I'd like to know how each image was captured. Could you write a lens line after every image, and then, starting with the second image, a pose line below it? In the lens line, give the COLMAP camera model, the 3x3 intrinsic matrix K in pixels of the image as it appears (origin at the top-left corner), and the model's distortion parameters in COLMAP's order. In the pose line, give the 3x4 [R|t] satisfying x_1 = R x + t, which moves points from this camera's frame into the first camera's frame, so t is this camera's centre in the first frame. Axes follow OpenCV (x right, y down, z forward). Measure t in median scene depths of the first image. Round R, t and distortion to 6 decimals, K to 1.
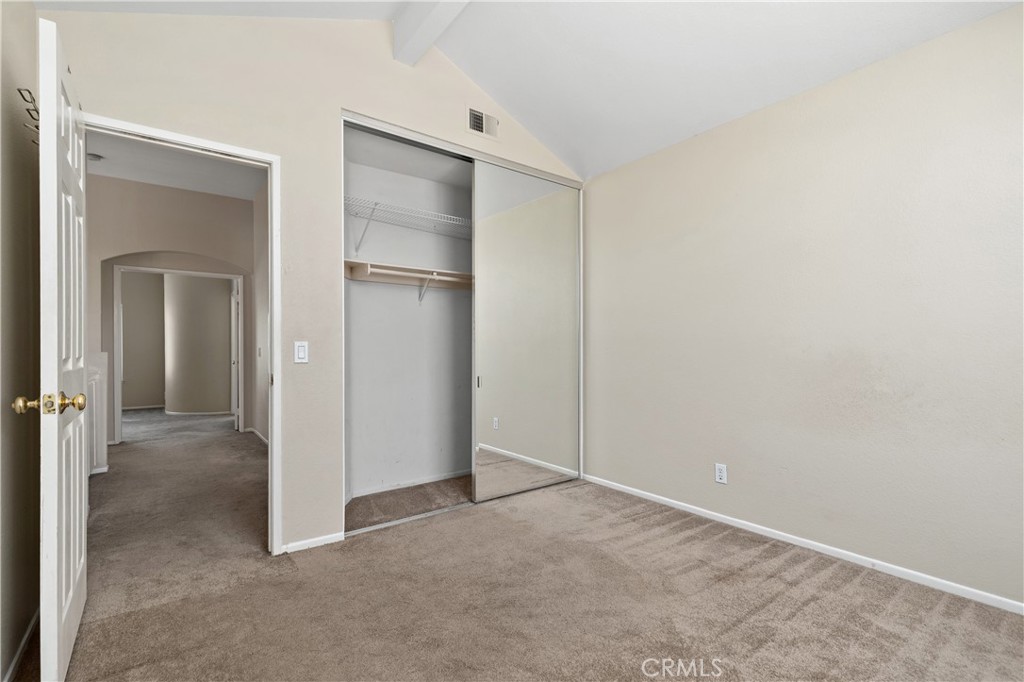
lens RADIAL K [[466.4, 0, 510.9], [0, 466.4, 340.6], [0, 0, 1]] dist [0.010397, -0.000883]
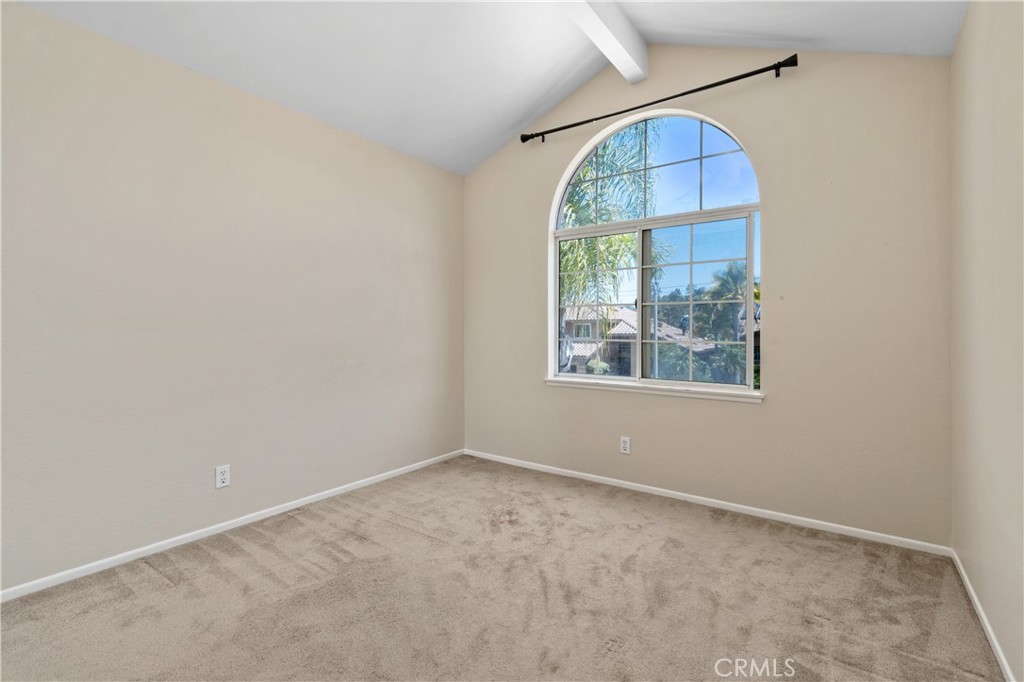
lens RADIAL K [[466.4, 0, 510.9], [0, 466.4, 340.6], [0, 0, 1]] dist [0.010397, -0.000883]
pose [[-0.271186, -0.017804, 0.962362, -0.636781], [-0.009431, 0.999830, 0.015840, 0.012358], [-0.962481, -0.004781, -0.271308, 0.852146]]
